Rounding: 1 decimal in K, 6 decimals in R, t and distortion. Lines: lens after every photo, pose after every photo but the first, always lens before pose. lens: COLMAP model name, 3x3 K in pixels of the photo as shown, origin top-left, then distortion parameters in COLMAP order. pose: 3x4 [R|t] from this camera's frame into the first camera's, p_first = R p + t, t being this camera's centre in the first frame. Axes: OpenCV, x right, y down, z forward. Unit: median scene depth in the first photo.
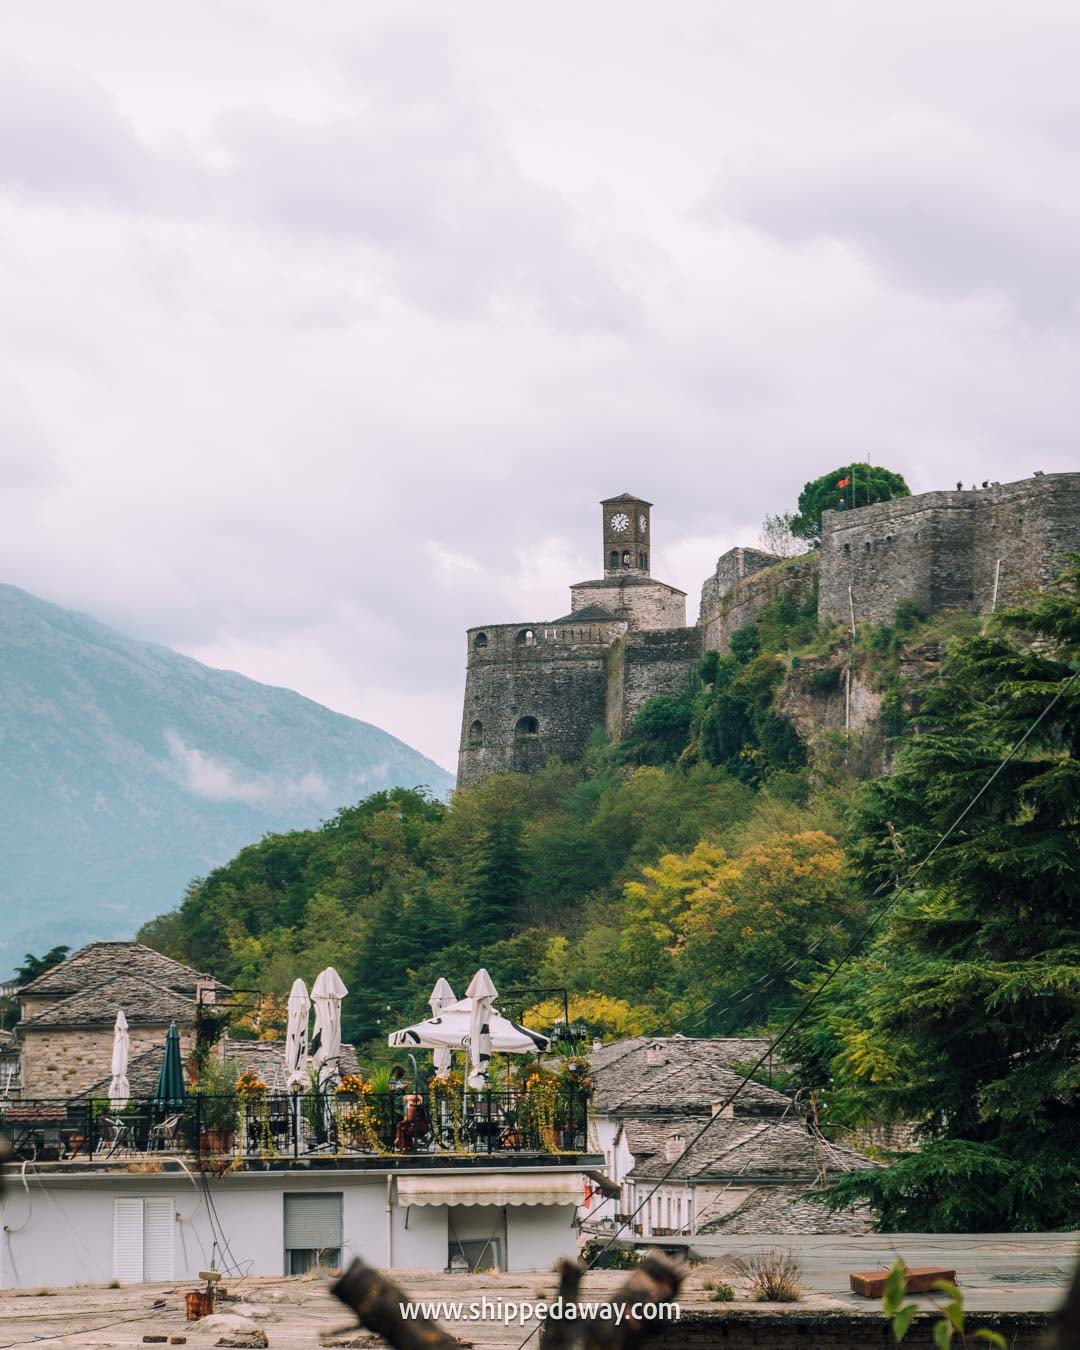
lens RADIAL K [[4323.9, 0, 540.0], [0, 4323.9, 675.0], [0, 0, 1]] dist [0.374657, -2.132830]
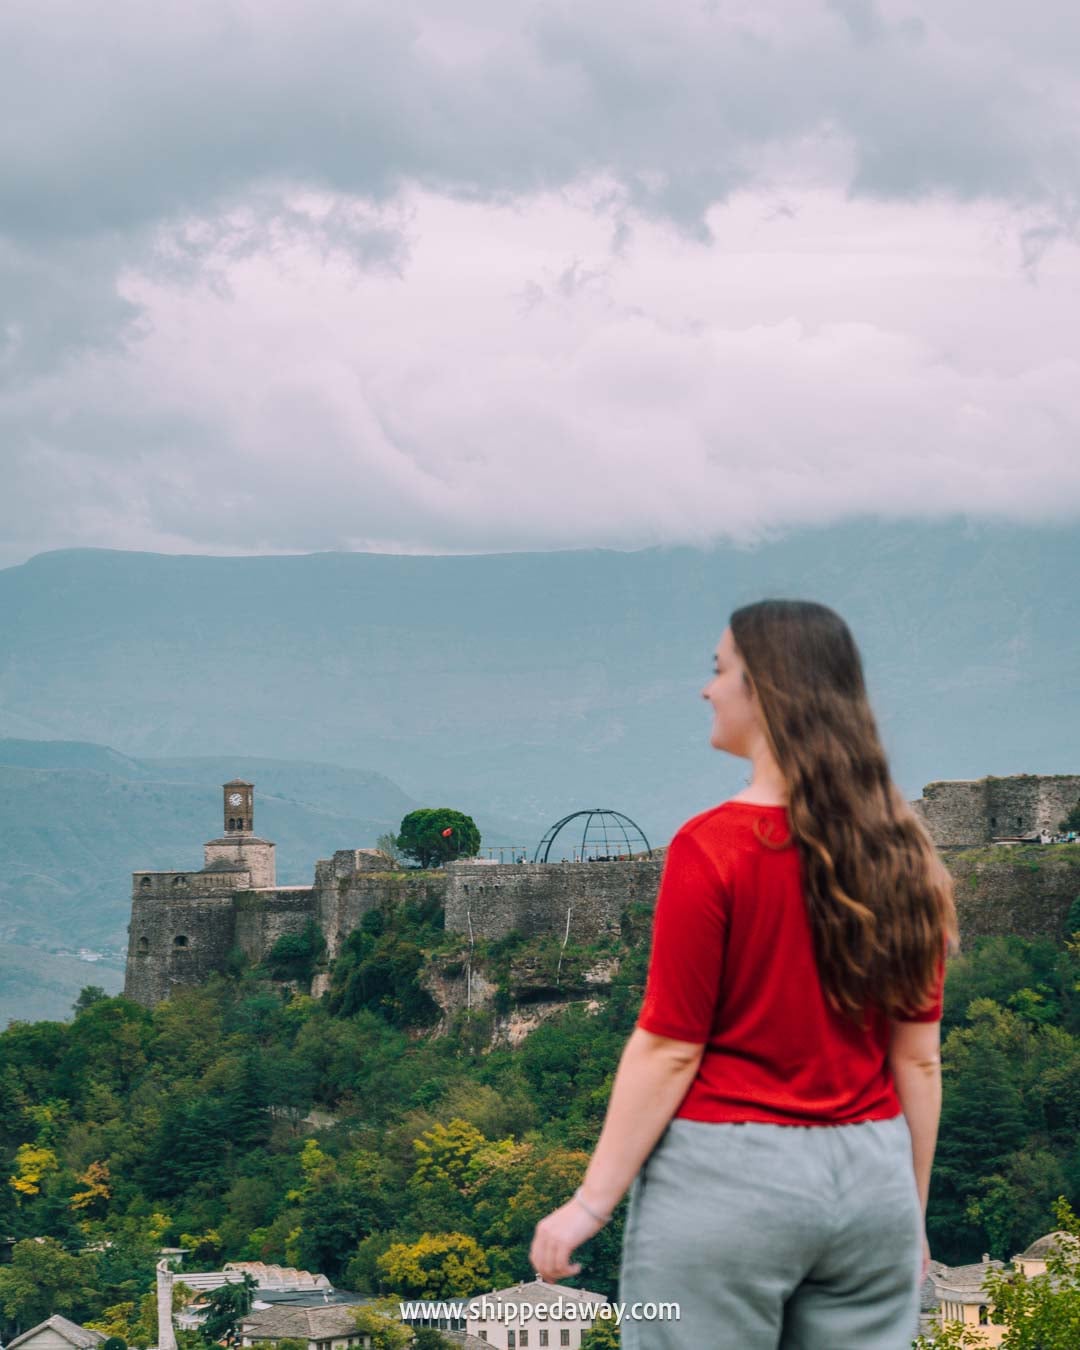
lens RADIAL K [[4323.9, 0, 540.0], [0, 4323.9, 675.0], [0, 0, 1]] dist [0.374657, -2.132830]
pose [[0.975513, 0.006101, 0.219856, -0.241831], [-0.014675, 0.999193, 0.037387, -0.157719], [-0.219451, -0.039698, 0.974816, -0.555178]]
